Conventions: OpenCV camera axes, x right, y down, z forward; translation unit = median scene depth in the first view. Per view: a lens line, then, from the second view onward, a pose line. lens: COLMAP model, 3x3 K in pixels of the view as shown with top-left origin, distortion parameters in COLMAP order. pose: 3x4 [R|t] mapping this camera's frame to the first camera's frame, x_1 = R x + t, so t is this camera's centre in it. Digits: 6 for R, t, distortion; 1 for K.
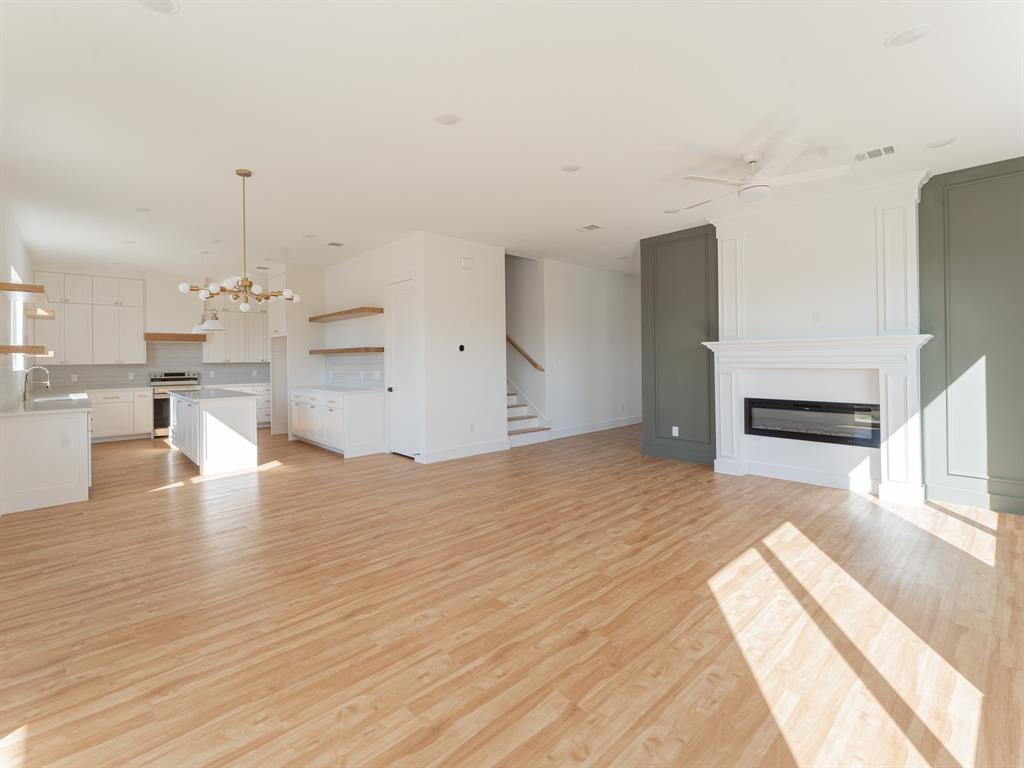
lens RADIAL K [[465.8, 0, 522.7], [0, 465.8, 360.7], [0, 0, 1]] dist [0.022896, 0.001526]
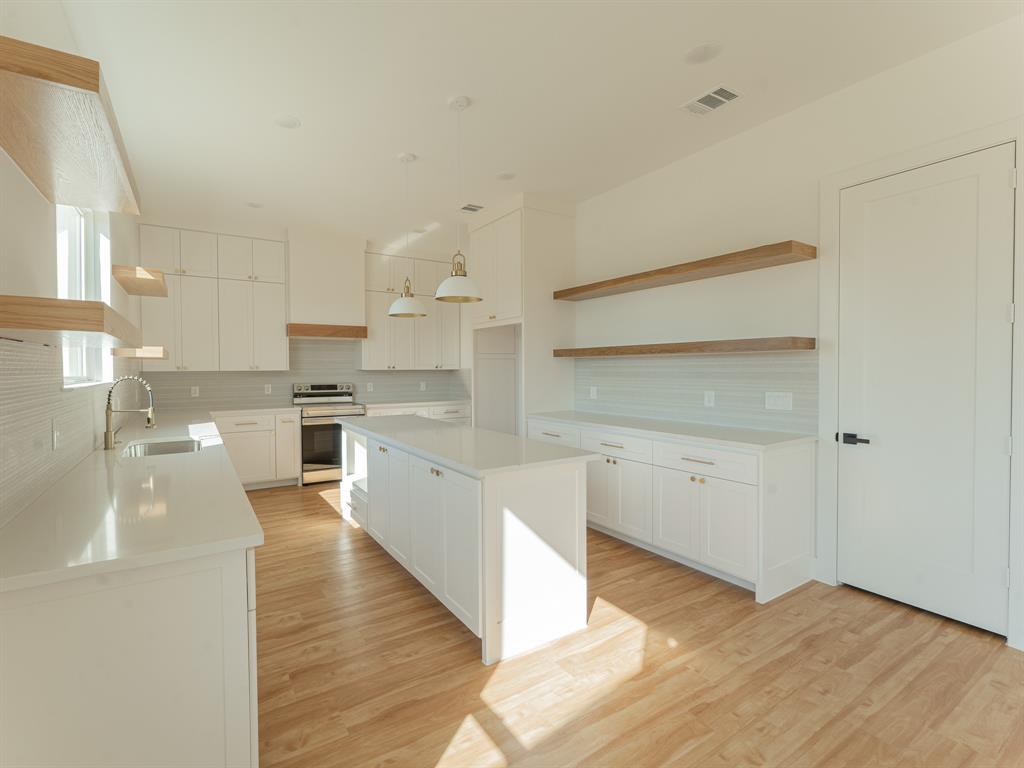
lens RADIAL K [[465.8, 0, 517.6], [0, 465.8, 379.9], [0, 0, 1]] dist [0.022896, 0.001526]
pose [[0.988913, 0.010630, -0.148113, -0.379514], [-0.007184, 0.999691, 0.023783, 0.001101], [0.148320, -0.022455, 0.988684, 0.396902]]
